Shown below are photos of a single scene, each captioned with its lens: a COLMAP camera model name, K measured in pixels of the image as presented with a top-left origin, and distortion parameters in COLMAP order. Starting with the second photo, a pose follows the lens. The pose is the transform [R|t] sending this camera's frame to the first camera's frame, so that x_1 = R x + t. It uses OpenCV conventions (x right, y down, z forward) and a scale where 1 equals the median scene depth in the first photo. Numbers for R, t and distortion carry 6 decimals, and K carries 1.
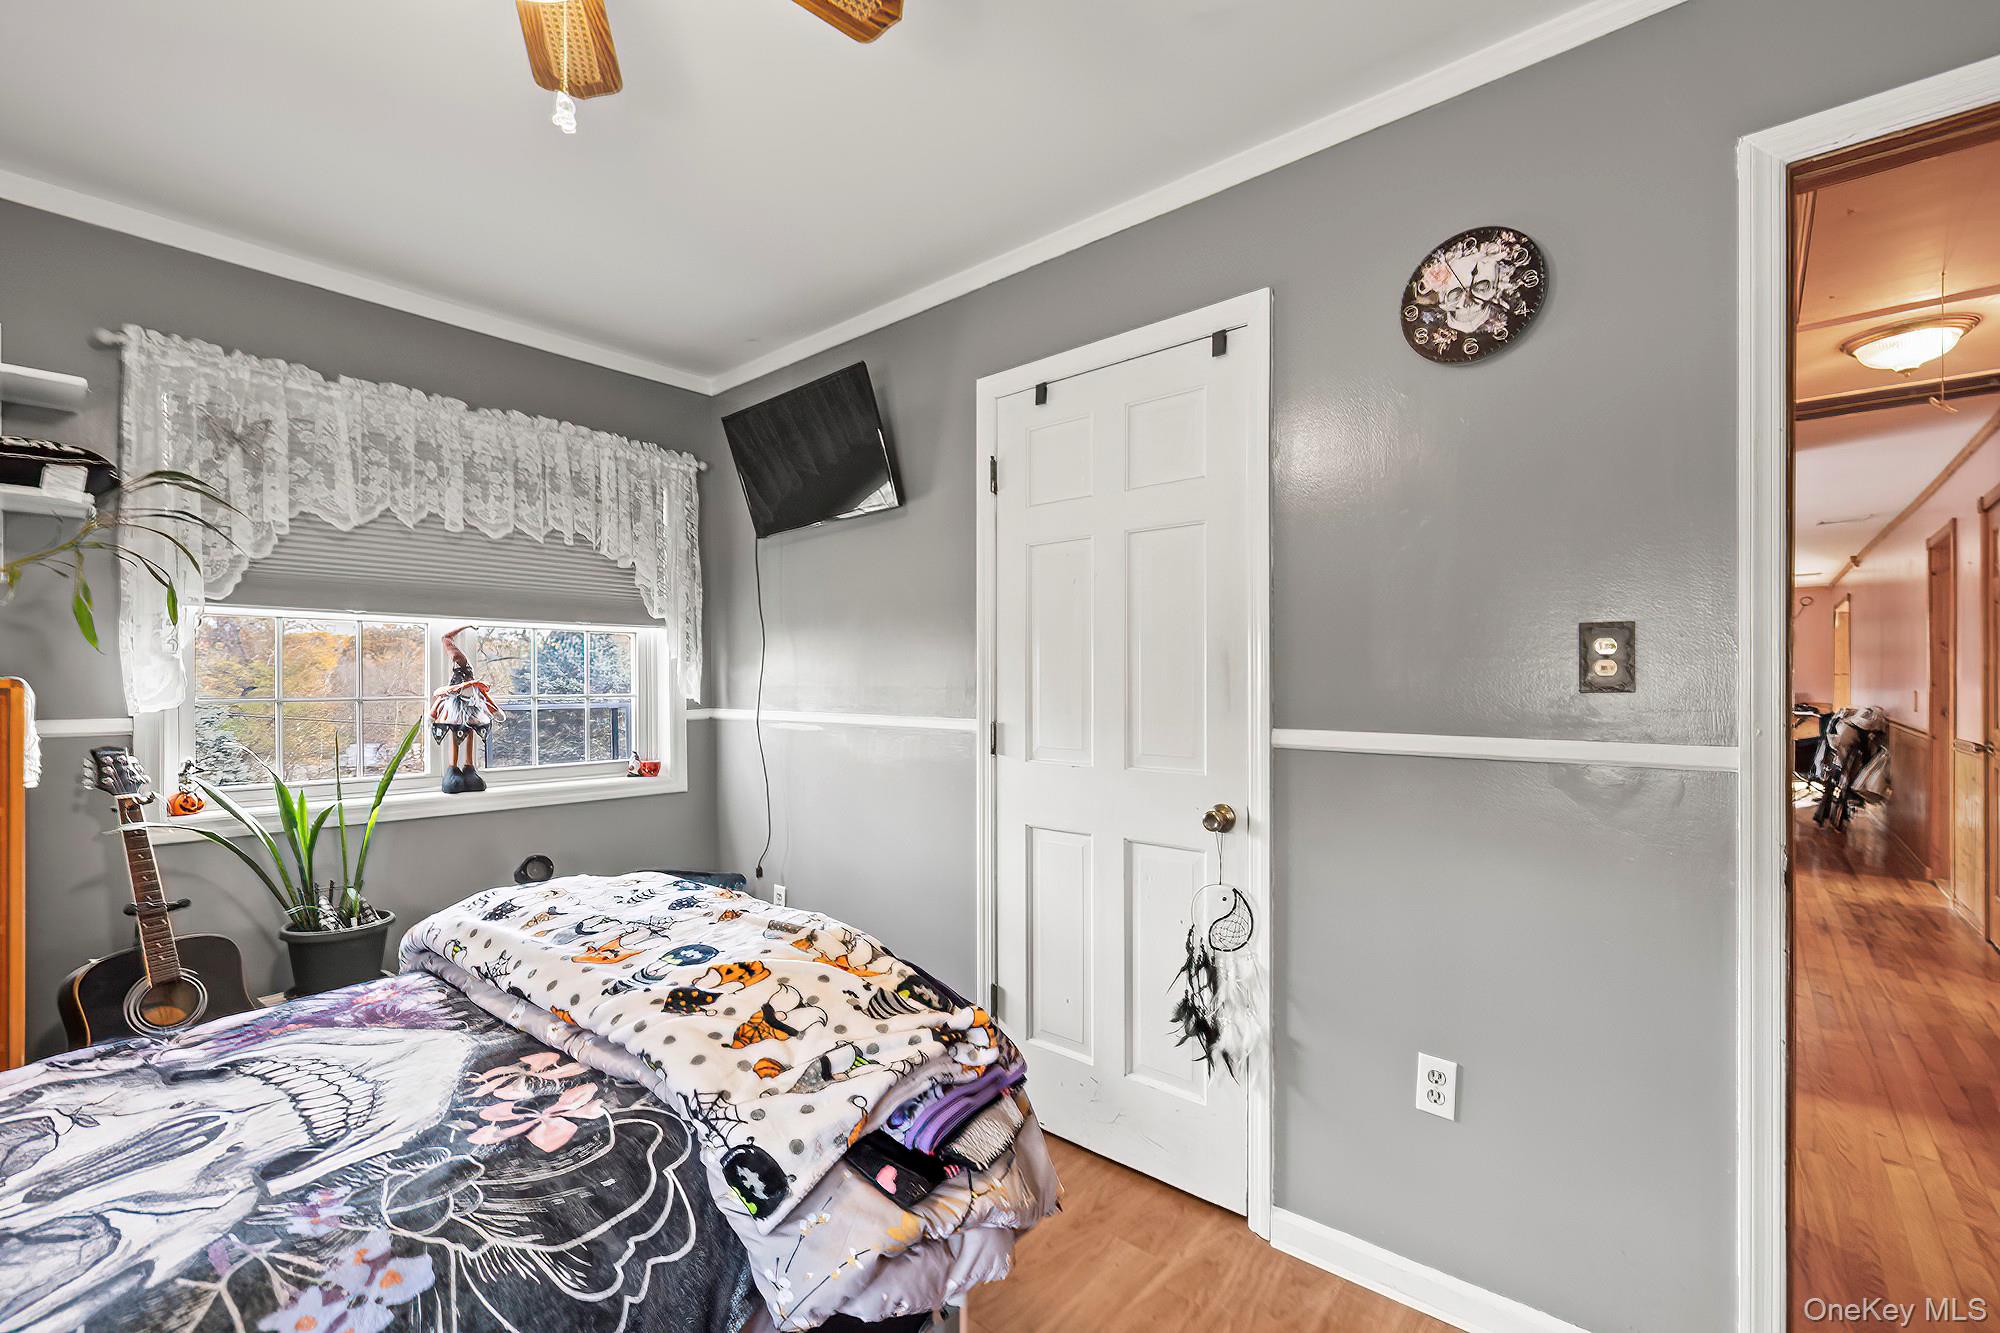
lens RADIAL K [[861.9, 0, 1006.1], [0, 861.9, 693.1], [0, 0, 1]] dist [-0.000971, -0.000236]
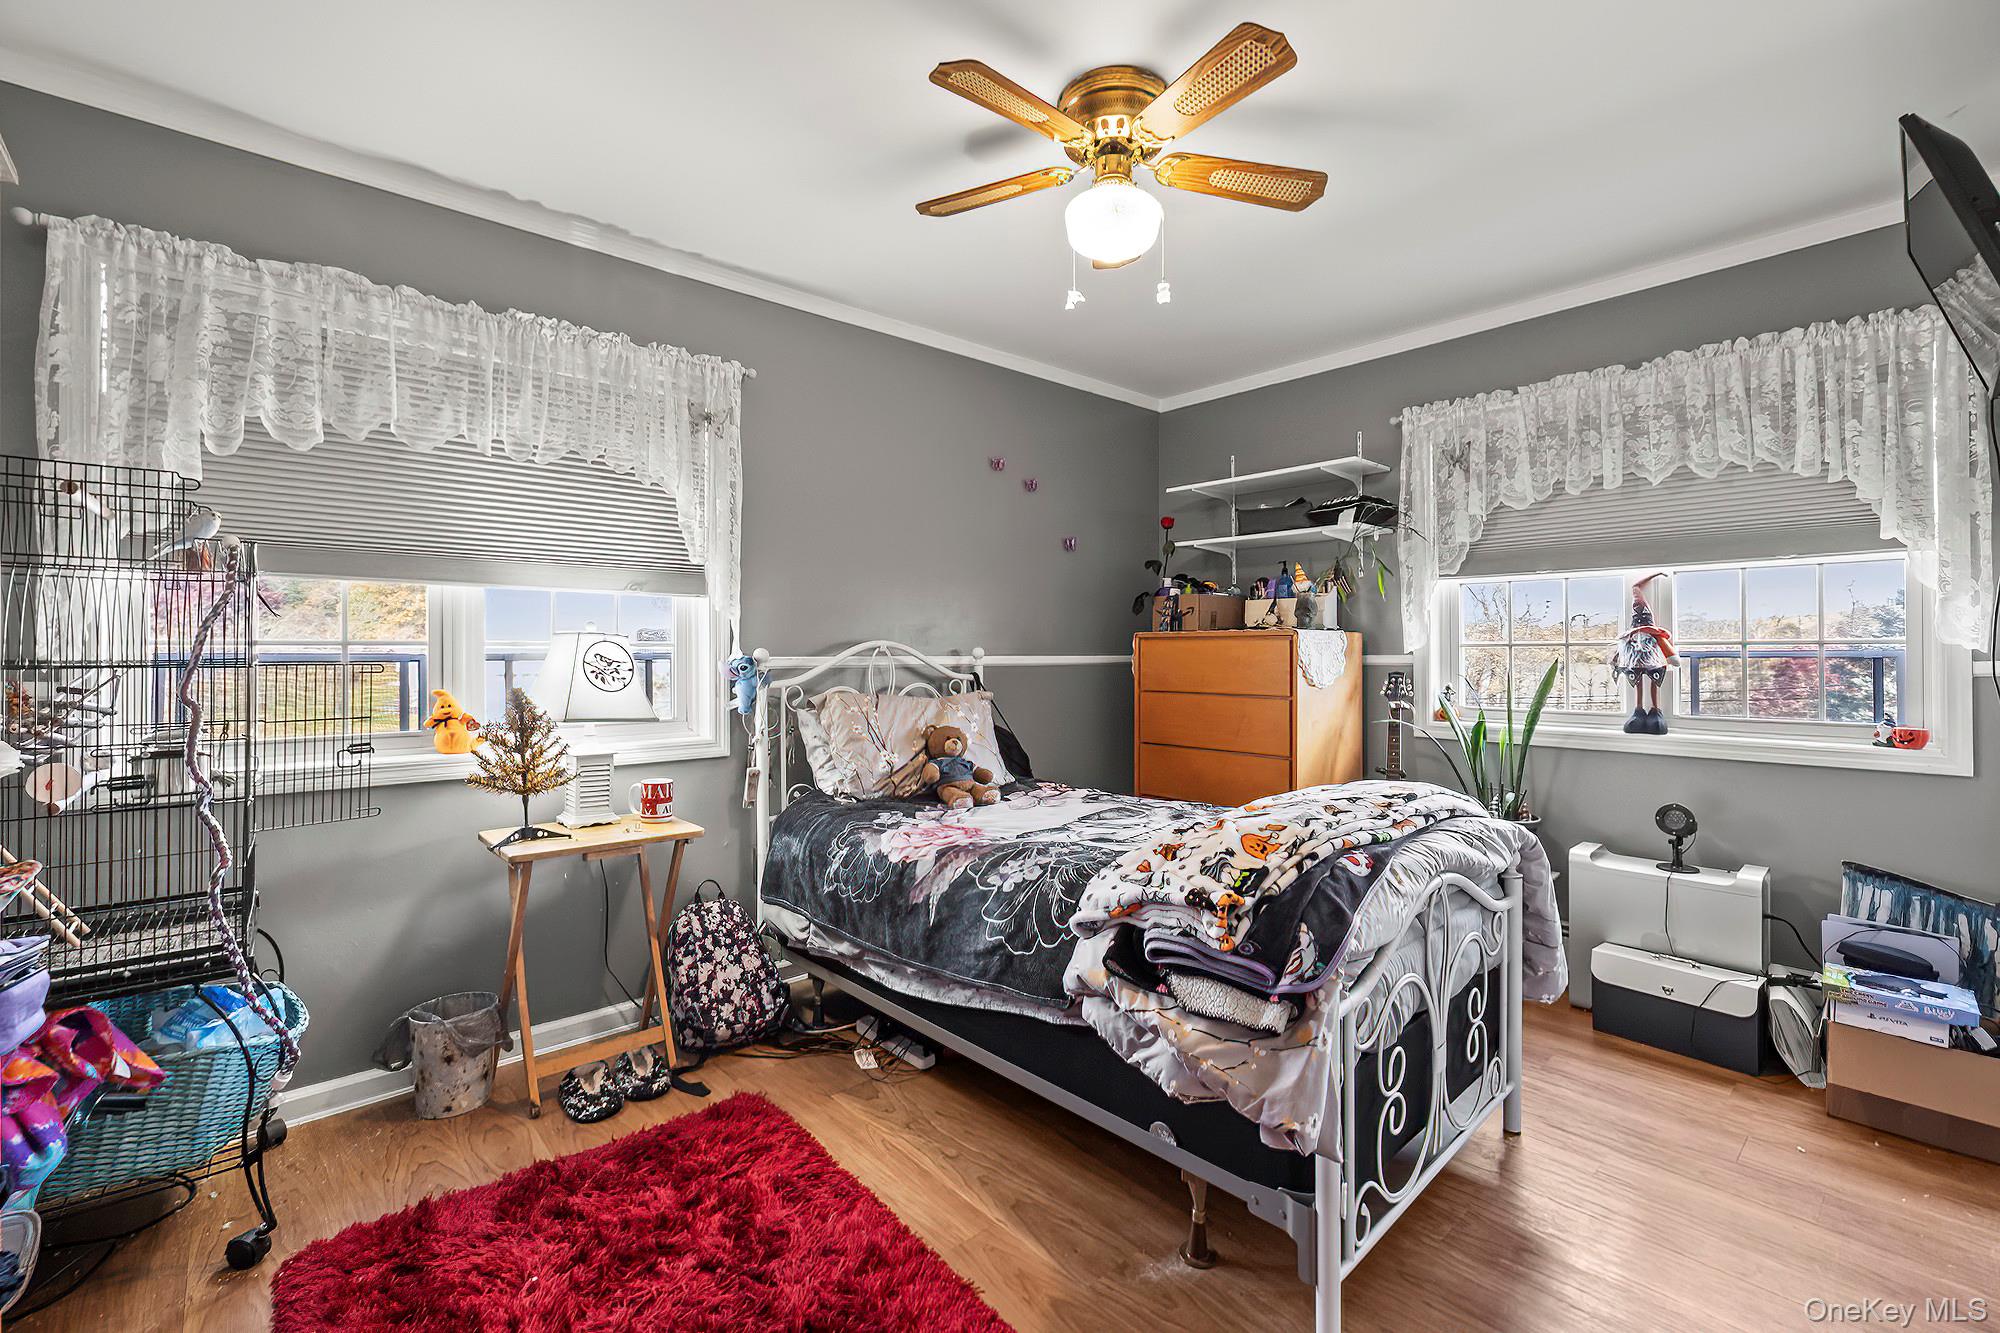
lens RADIAL K [[890.8, 0, 1032.0], [0, 890.8, 649.6], [0, 0, 1]] dist [-0.003107, -0.000261]
pose [[-0.138249, -0.002026, -0.990395, 0.556352], [-0.007452, 0.999972, -0.001005, 0.020840], [0.990369, 0.007241, -0.138260, 0.426058]]
